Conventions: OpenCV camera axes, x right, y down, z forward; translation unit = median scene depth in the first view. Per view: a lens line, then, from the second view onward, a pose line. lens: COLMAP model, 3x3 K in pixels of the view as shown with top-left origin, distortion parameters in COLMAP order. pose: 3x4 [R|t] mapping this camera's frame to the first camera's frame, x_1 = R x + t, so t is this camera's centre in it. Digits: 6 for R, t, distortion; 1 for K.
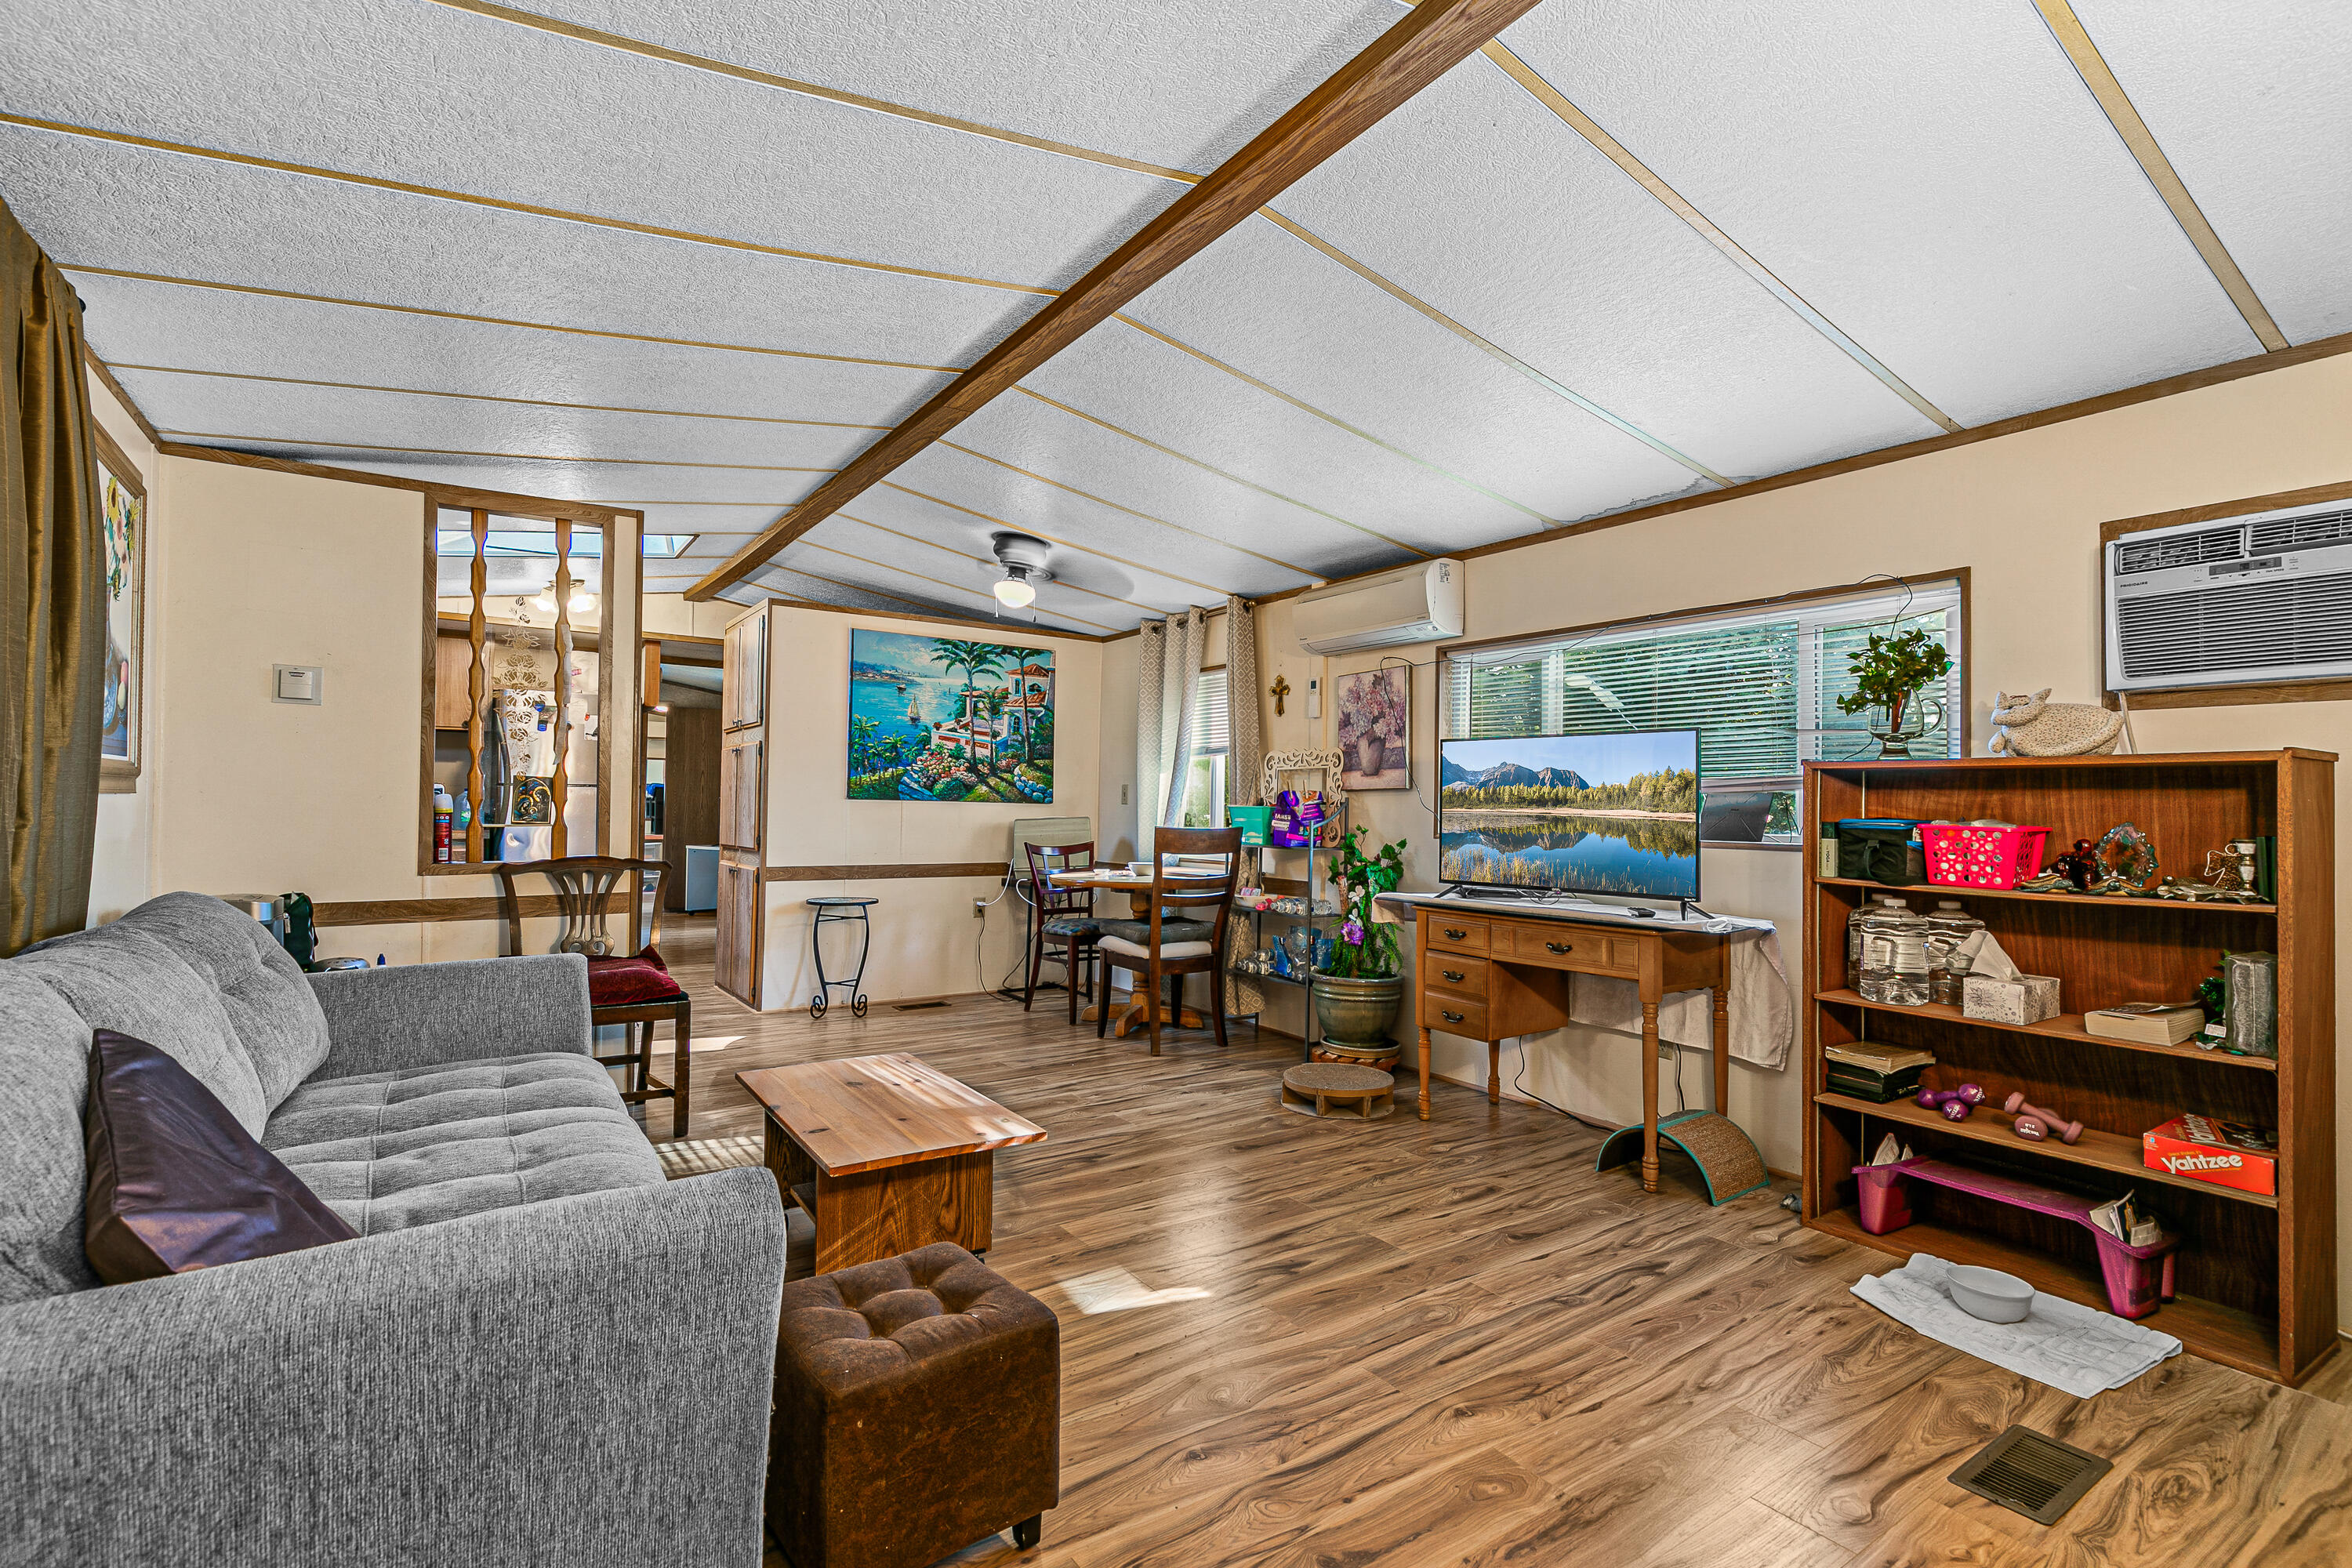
lens RADIAL K [[1089.4, 0, 1176.0], [0, 1089.4, 784.0], [0, 0, 1]] dist [0.023727, -0.000494]
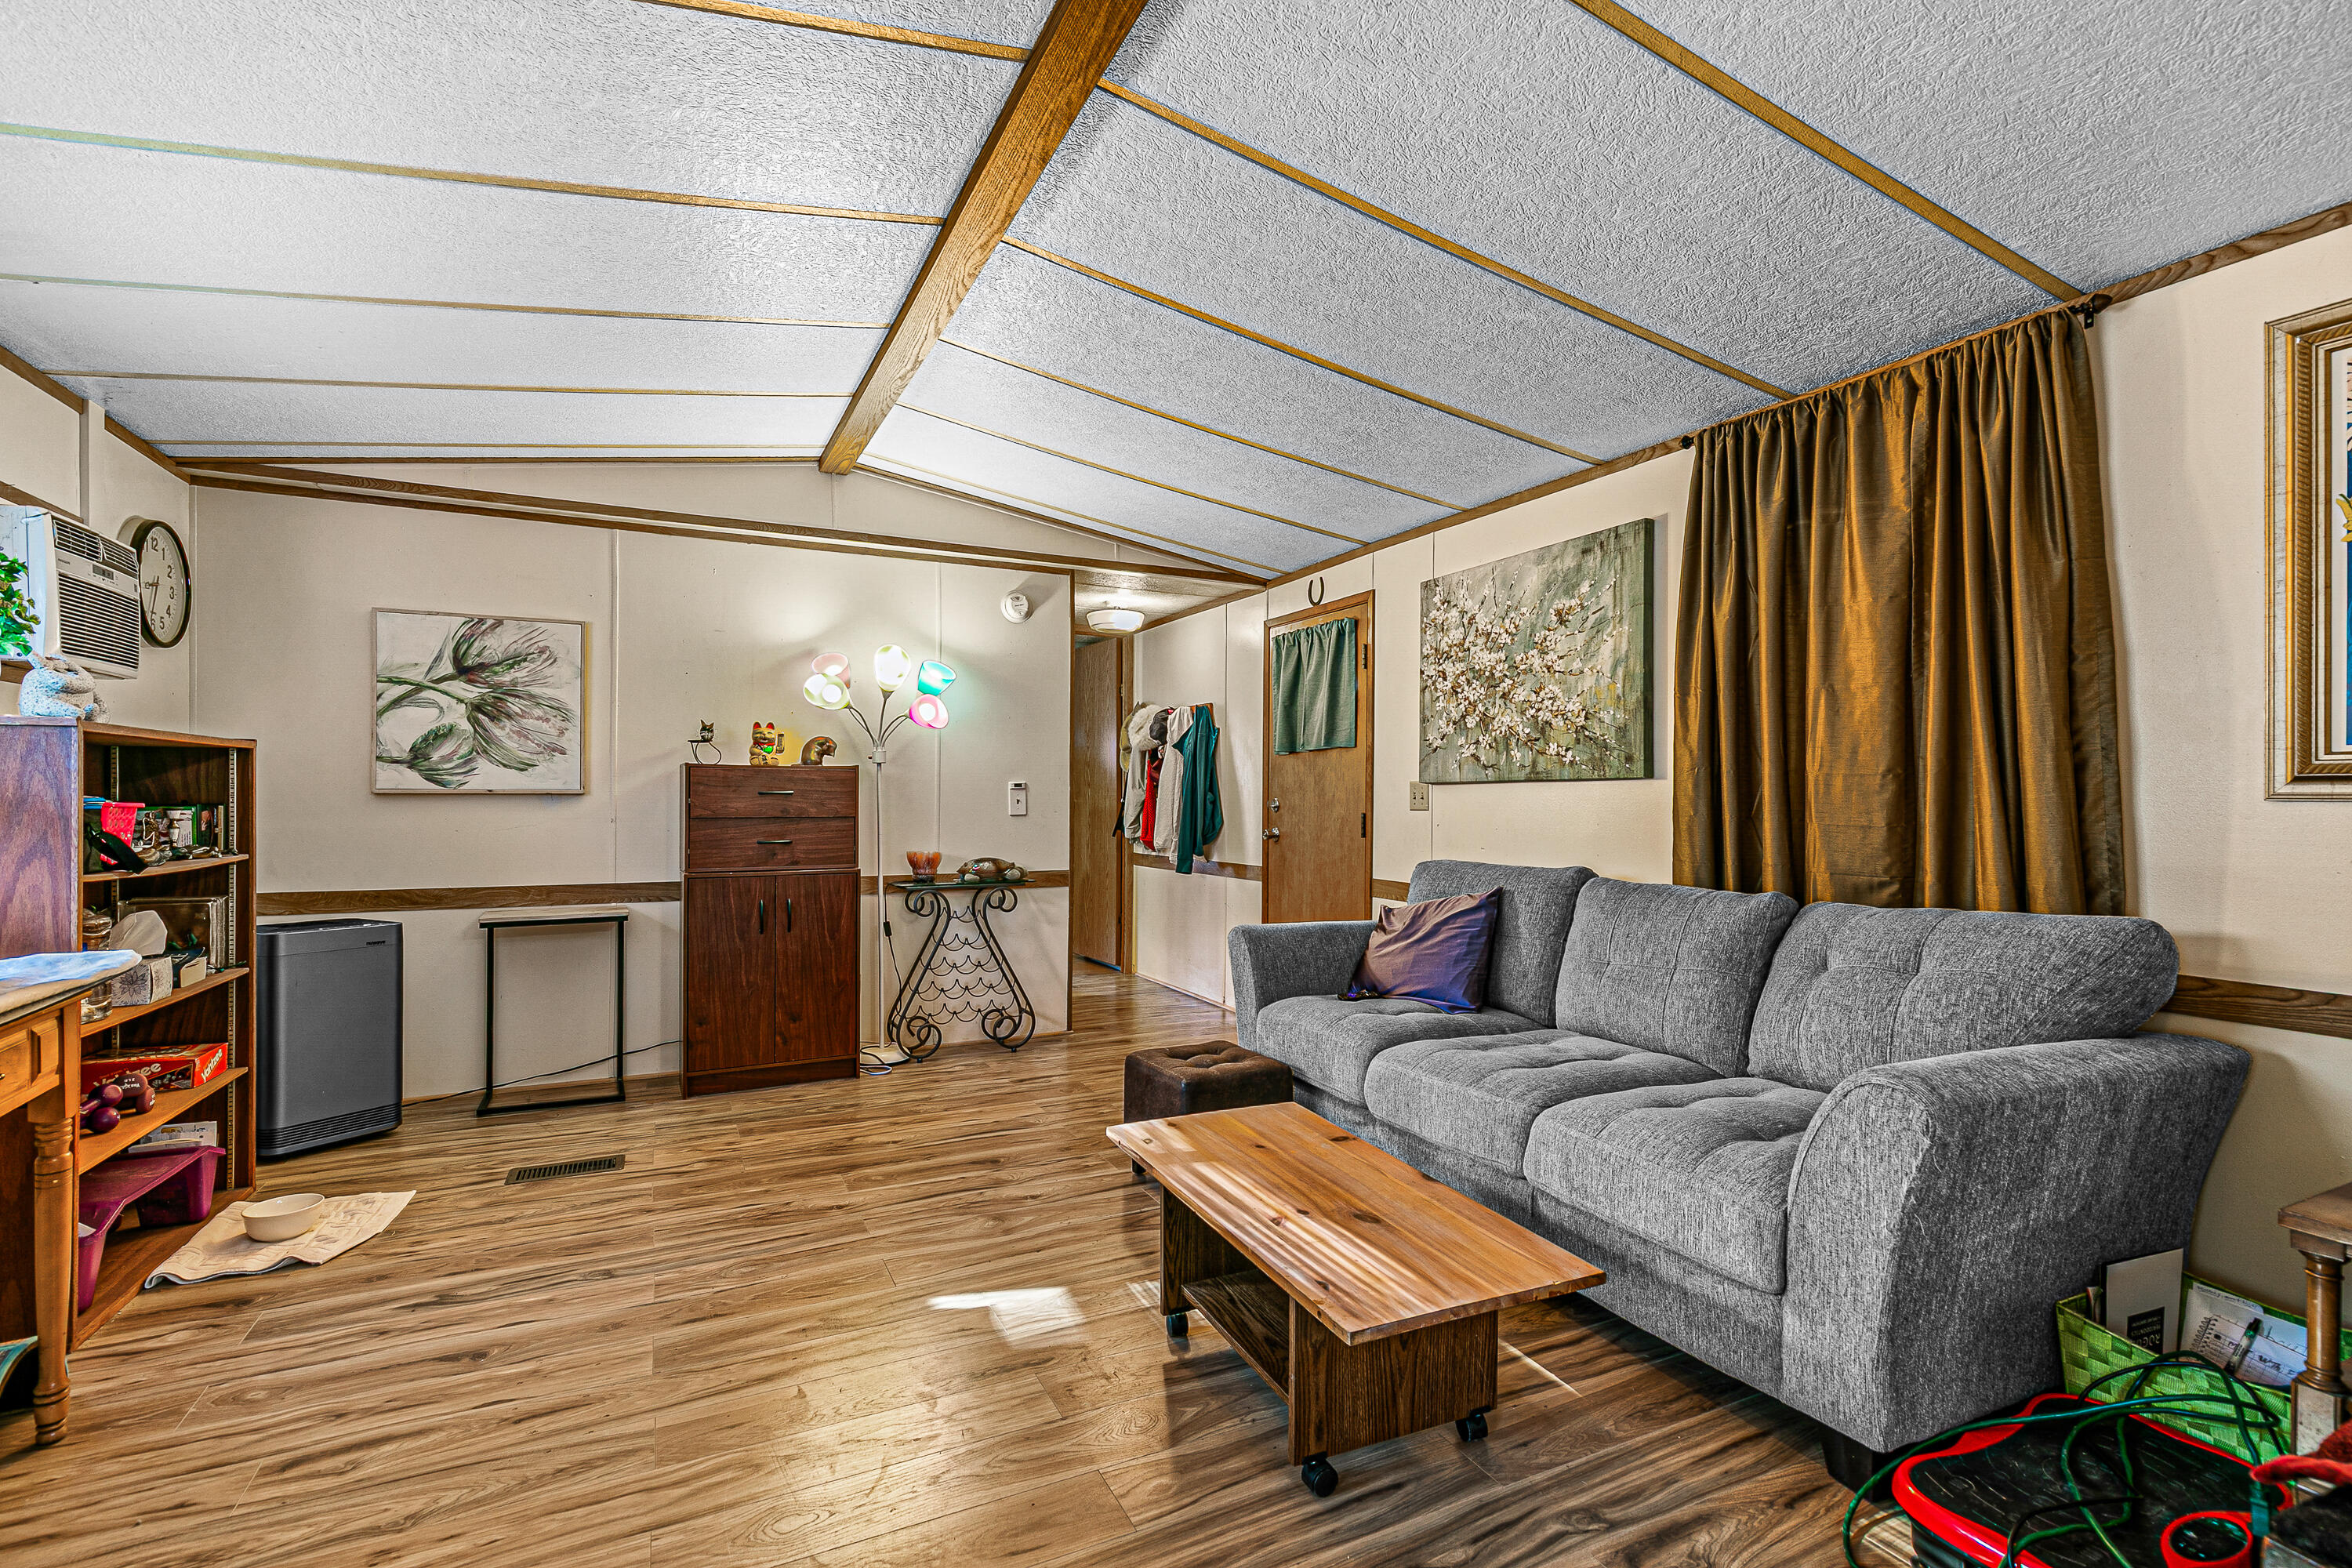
lens RADIAL K [[1065.0, 0, 1175.6], [0, 1065.0, 789.9], [0, 0, 1]] dist [0.012522, -0.001922]
pose [[-0.989402, -0.014571, 0.144468, -0.156440], [-0.017960, 0.999593, -0.022183, 0.016631], [-0.144086, -0.024542, -0.989261, 0.971511]]
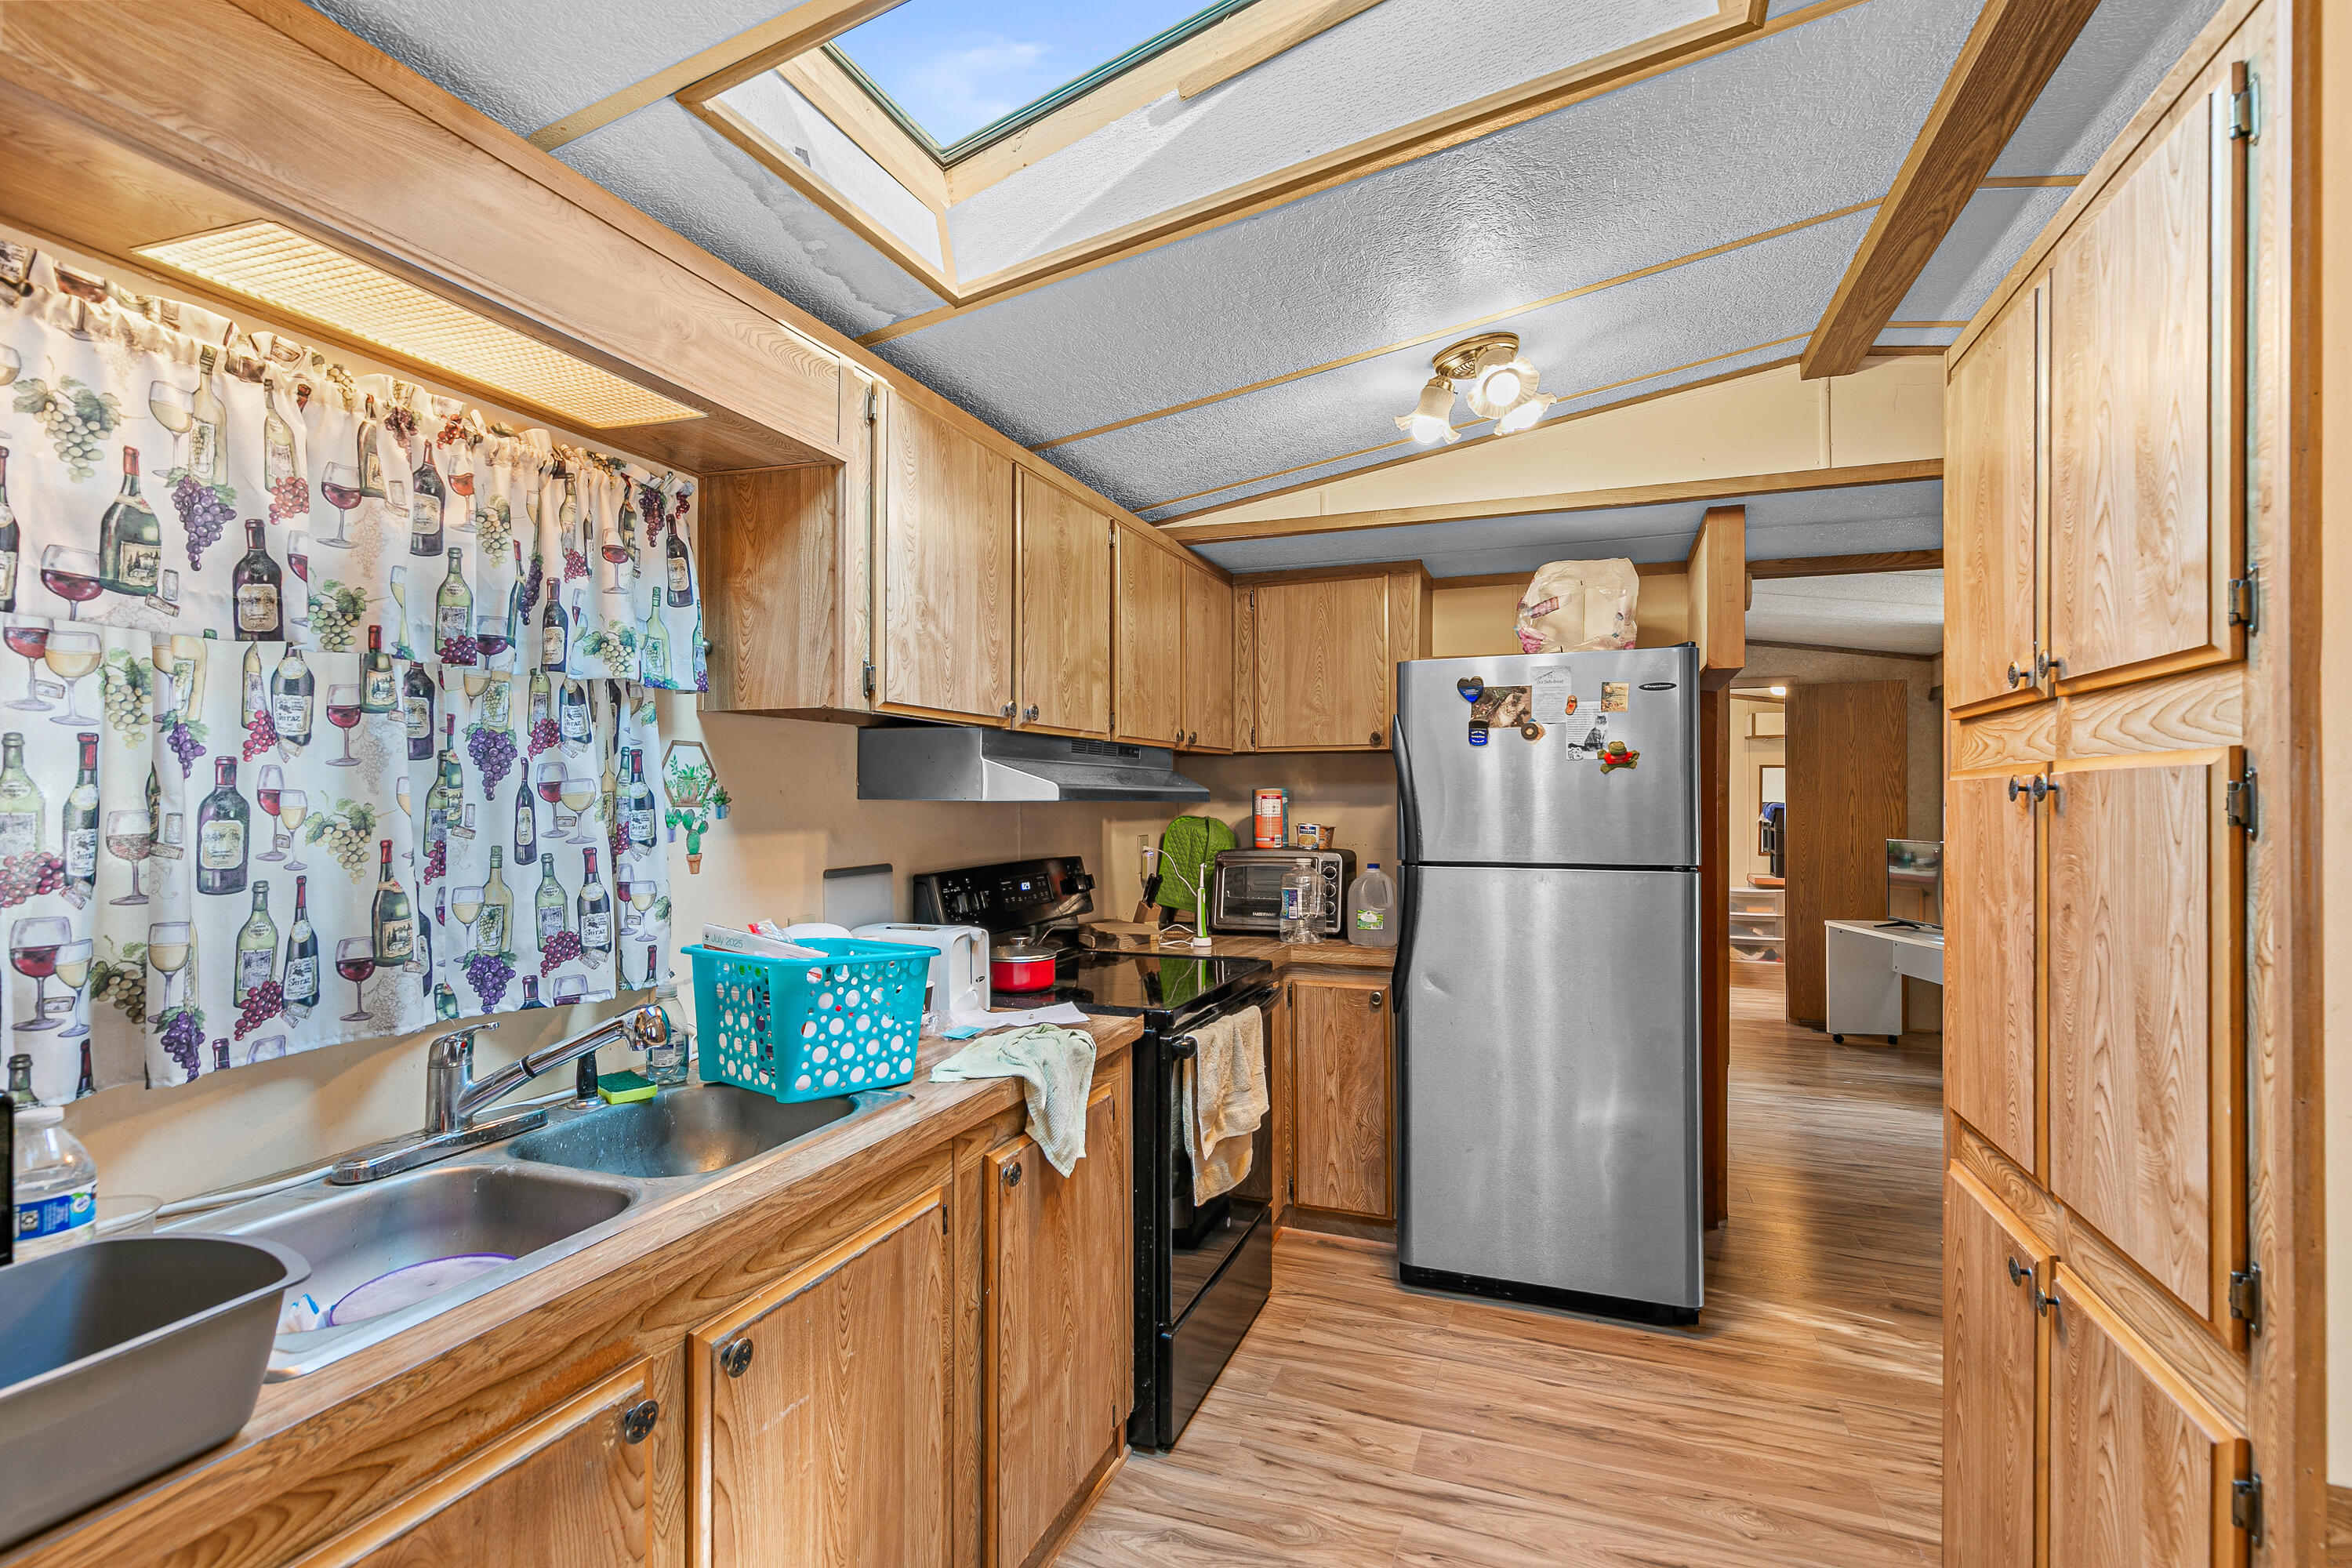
lens RADIAL K [[1074.2, 0, 1184.9], [0, 1074.2, 796.9], [0, 0, 1]] dist [0.011605, -0.001626]
pose [[0.576782, -0.013612, -0.816785, -0.390015], [0.027175, 0.999627, 0.002531, -0.042557], [0.816446, -0.023656, 0.576937, 0.879542]]
